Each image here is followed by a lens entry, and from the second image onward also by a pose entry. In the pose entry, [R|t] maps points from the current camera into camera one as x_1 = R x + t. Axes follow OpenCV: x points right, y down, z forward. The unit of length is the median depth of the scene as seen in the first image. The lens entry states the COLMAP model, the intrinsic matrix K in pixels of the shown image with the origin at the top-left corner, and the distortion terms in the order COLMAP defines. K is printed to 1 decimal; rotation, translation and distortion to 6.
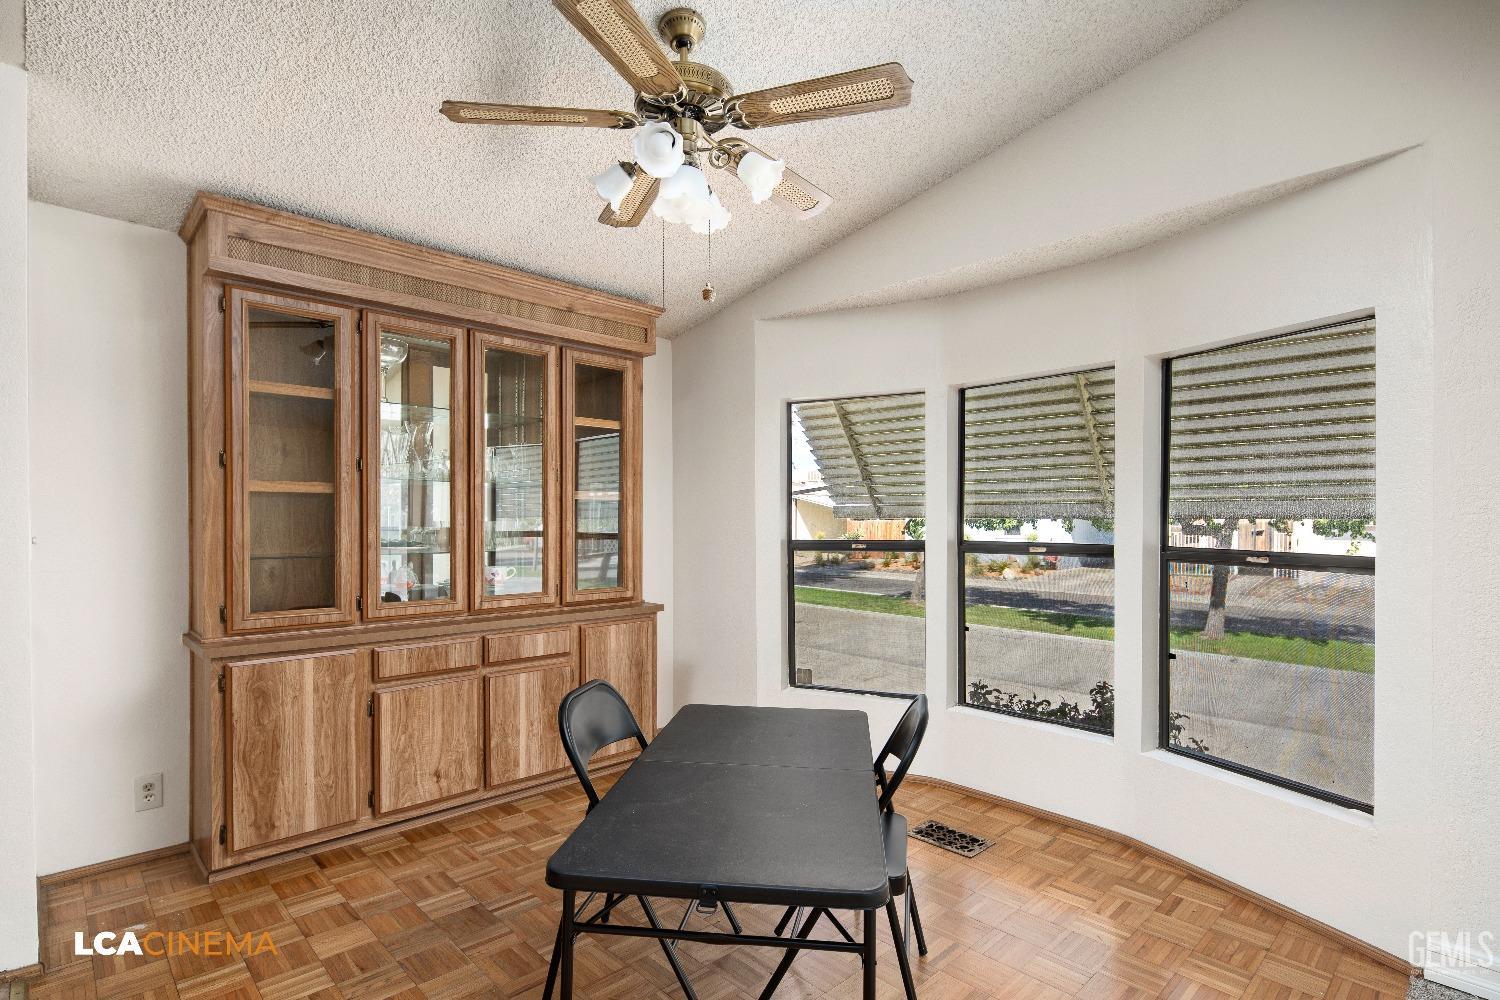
lens RADIAL K [[741.4, 0, 757.0], [0, 741.4, 504.6], [0, 0, 1]] dist [-0.000552, 0.000198]
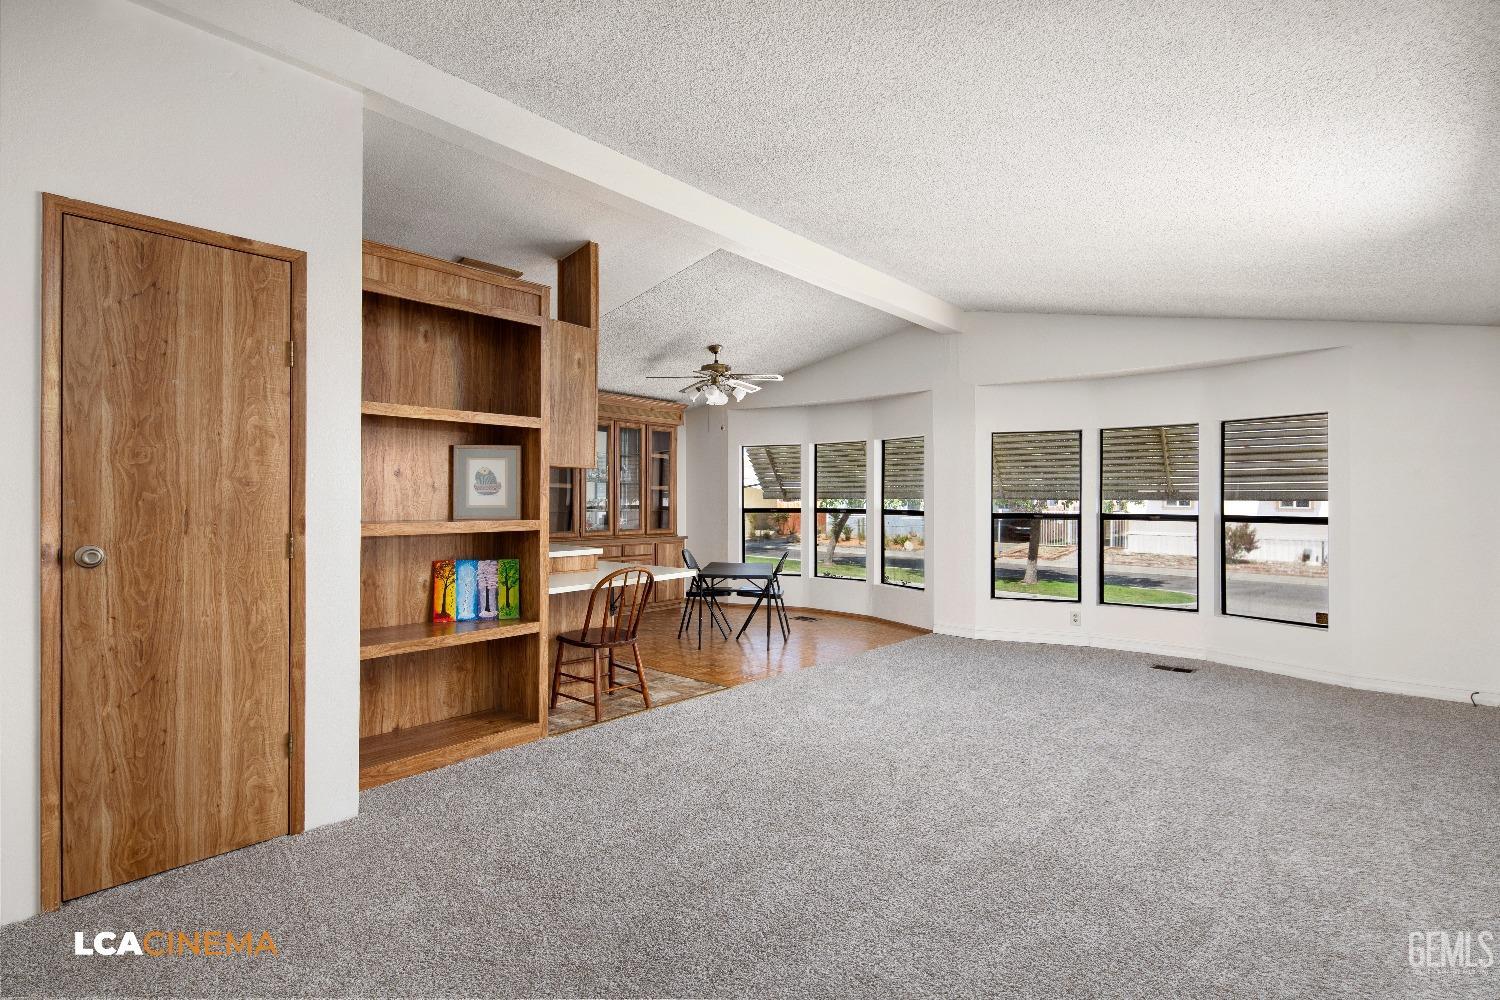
lens RADIAL K [[741.4, 0, 757.0], [0, 741.4, 504.6], [0, 0, 1]] dist [-0.000552, 0.000198]
pose [[0.995855, 0.007122, 0.090679, -0.121748], [-0.009556, 0.999605, 0.026438, -0.024381], [-0.090455, -0.027194, 0.995529, -1.287147]]
